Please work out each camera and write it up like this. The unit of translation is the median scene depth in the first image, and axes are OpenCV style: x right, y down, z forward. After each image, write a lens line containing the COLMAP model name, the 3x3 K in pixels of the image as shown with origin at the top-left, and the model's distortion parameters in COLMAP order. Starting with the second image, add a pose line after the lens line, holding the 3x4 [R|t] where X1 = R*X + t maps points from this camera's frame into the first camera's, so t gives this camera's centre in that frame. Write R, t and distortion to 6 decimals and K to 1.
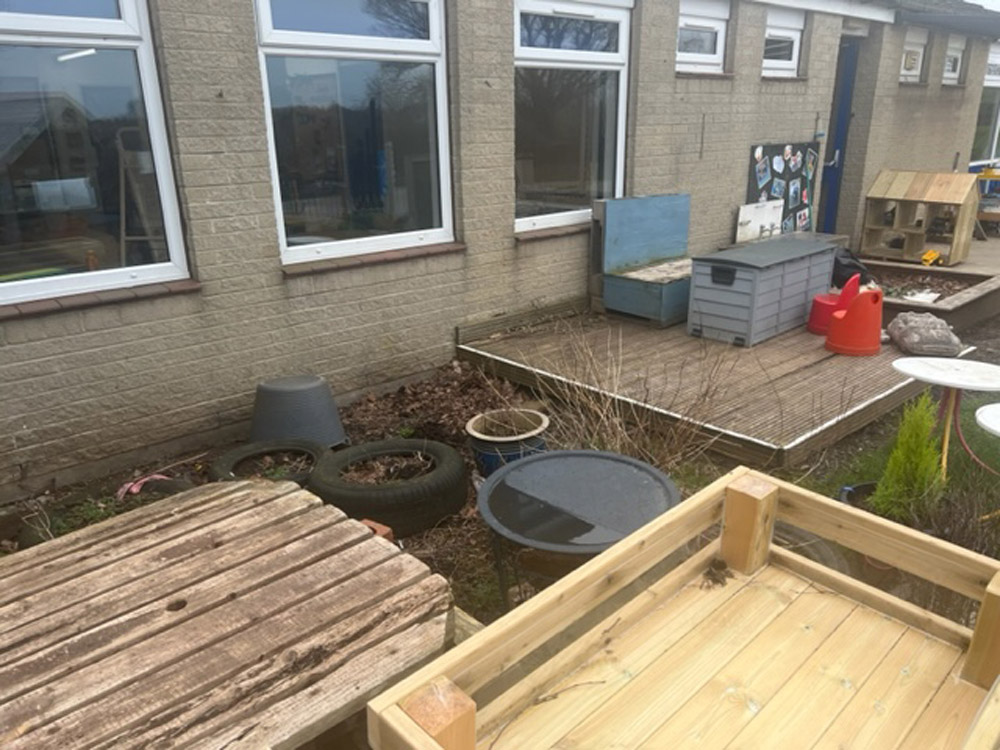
lens RADIAL K [[756.1, 0, 512.8], [0, 756.1, 377.5], [0, 0, 1]] dist [0.066846, -0.086524]
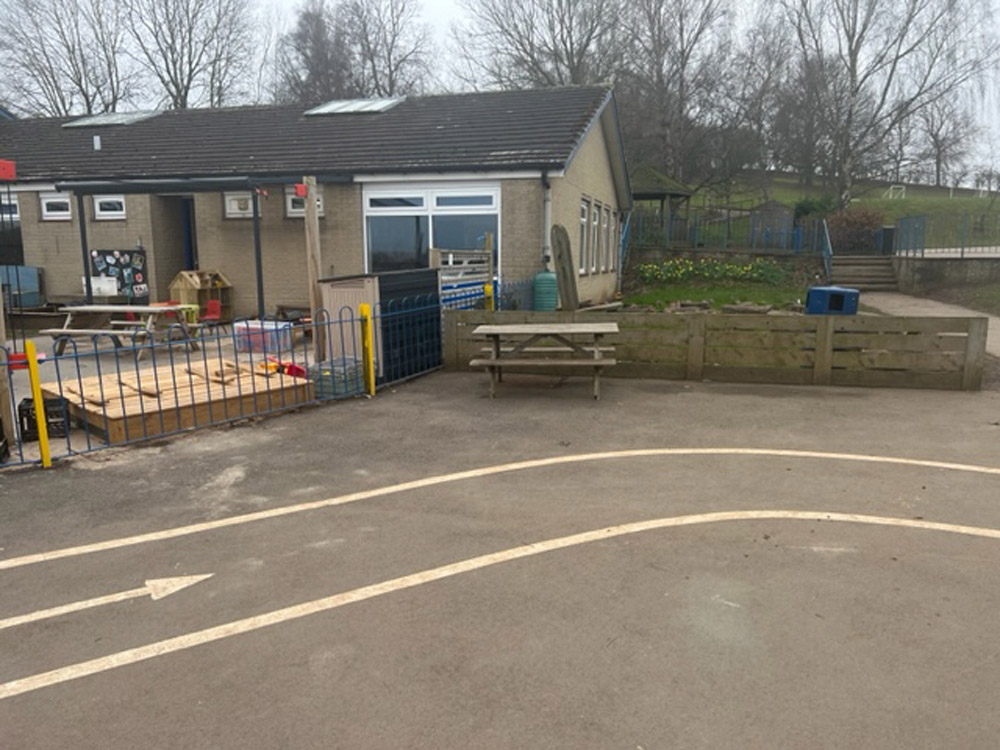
lens RADIAL K [[746.4, 0, 495.2], [0, 746.4, 376.0], [0, 0, 1]] dist [0.050490, -0.059912]
pose [[0.524310, 0.145962, -0.838925, 4.588014], [-0.280235, 0.959897, -0.008131, -0.445538], [0.804094, 0.239359, 0.544187, 1.420206]]
